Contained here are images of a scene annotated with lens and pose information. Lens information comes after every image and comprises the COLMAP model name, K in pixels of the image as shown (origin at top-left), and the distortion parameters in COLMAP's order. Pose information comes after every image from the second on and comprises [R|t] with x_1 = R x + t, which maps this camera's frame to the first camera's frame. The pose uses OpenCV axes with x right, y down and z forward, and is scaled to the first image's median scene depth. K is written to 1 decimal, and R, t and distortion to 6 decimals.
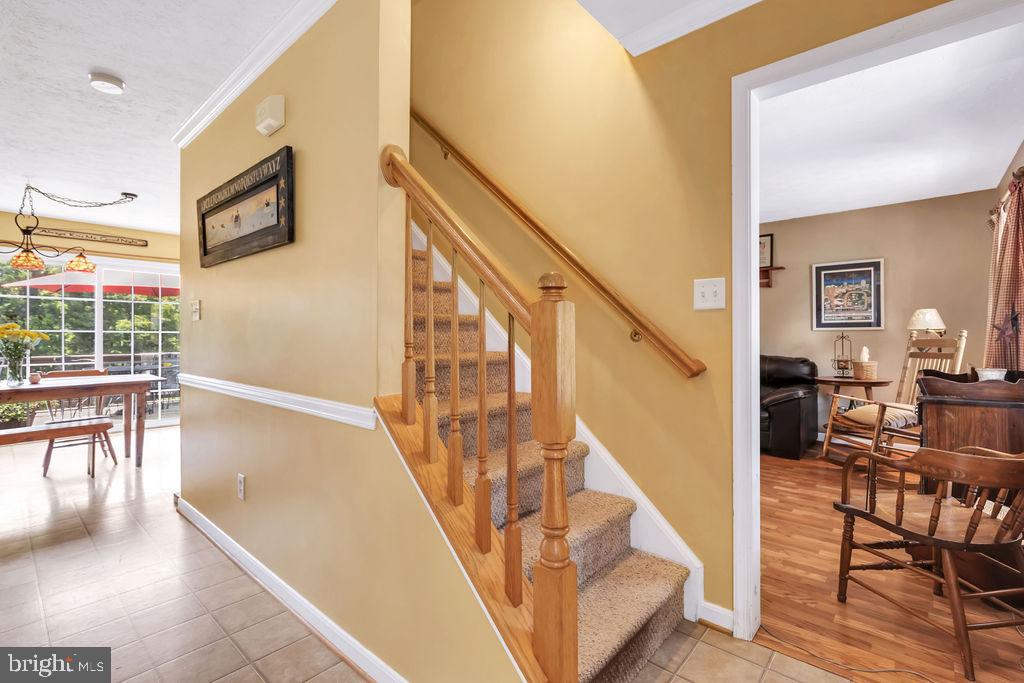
lens RADIAL K [[468.3, 0, 514.6], [0, 468.3, 333.2], [0, 0, 1]] dist [0.001666, 0.000208]
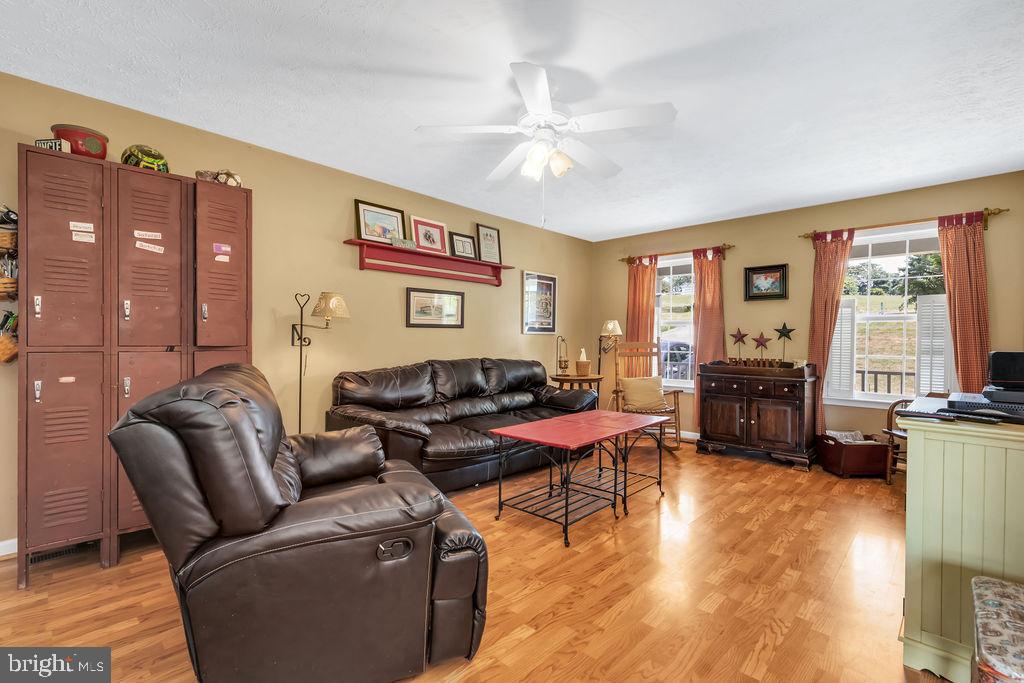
lens RADIAL K [[462.8, 0, 515.2], [0, 462.8, 340.5], [0, 0, 1]] dist [0.009106, -0.000070]
pose [[0.044156, -0.001368, 0.999024, -0.414392], [-0.014981, 0.999886, 0.002031, 0.007594], [-0.998912, -0.015056, 0.044131, 1.033080]]
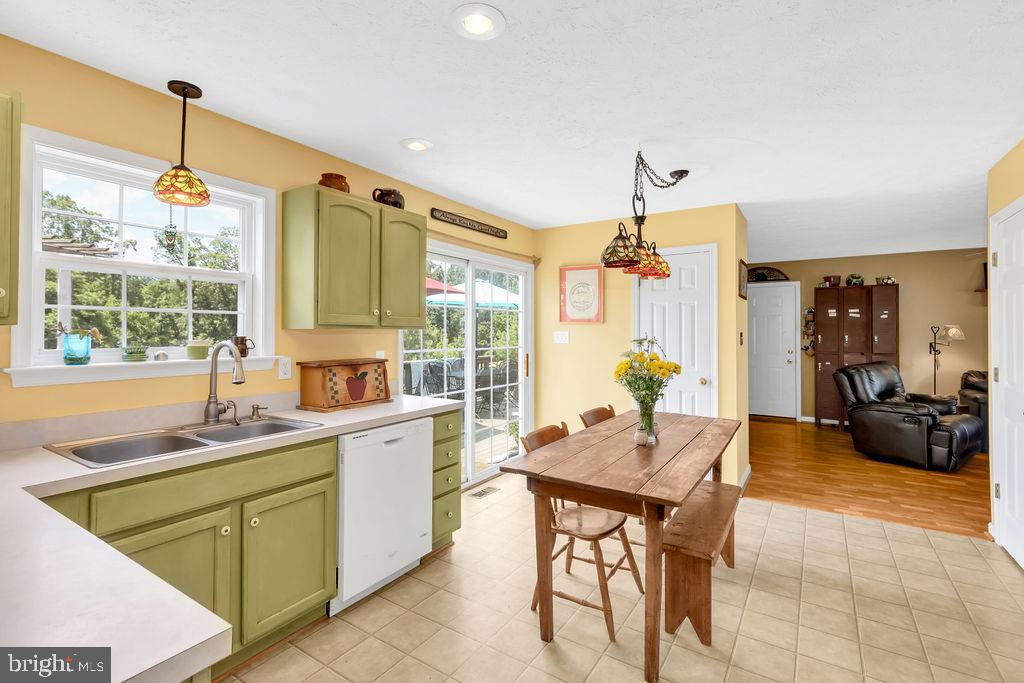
lens RADIAL K [[468.3, 0, 514.6], [0, 468.3, 333.2], [0, 0, 1]] dist [0.001666, 0.000208]
pose [[0.989494, 0.003214, 0.144541, -1.077701], [-0.003427, 0.999993, 0.001226, -0.033432], [-0.144536, -0.001708, 0.989498, 0.273002]]
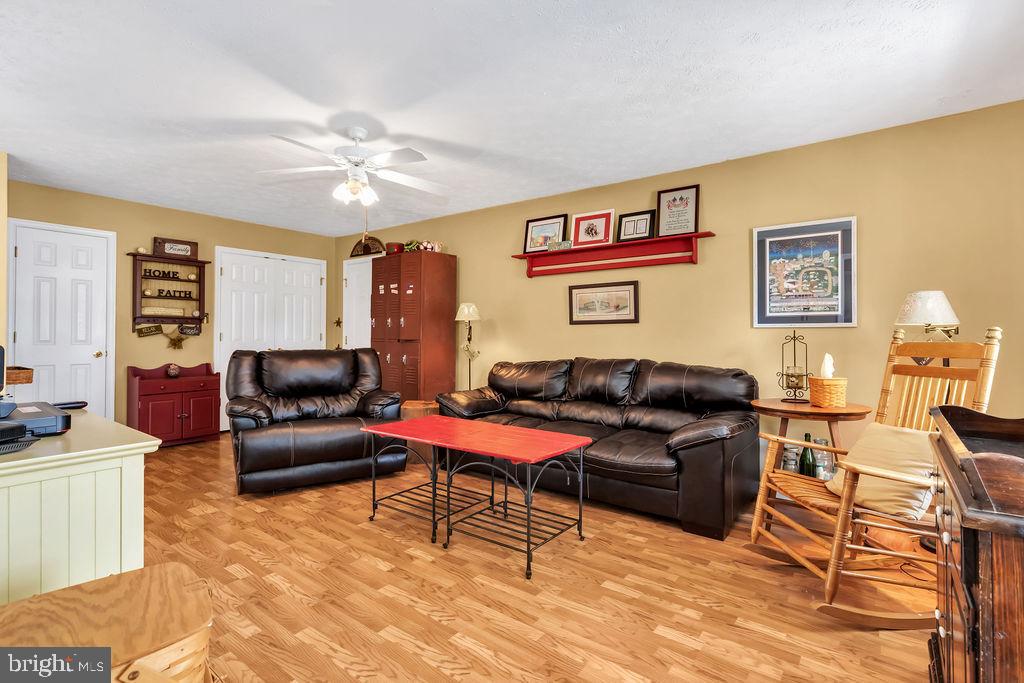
lens RADIAL K [[483.7, 0, 513.1], [0, 483.7, 330.5], [0, 0, 1]] dist [0.003304, 0.000161]
pose [[0.998144, 0.005979, 0.060607, 0.270394], [-0.005843, 0.999980, -0.002420, 0.001951], [-0.060621, 0.002061, 0.998159, 0.355784]]
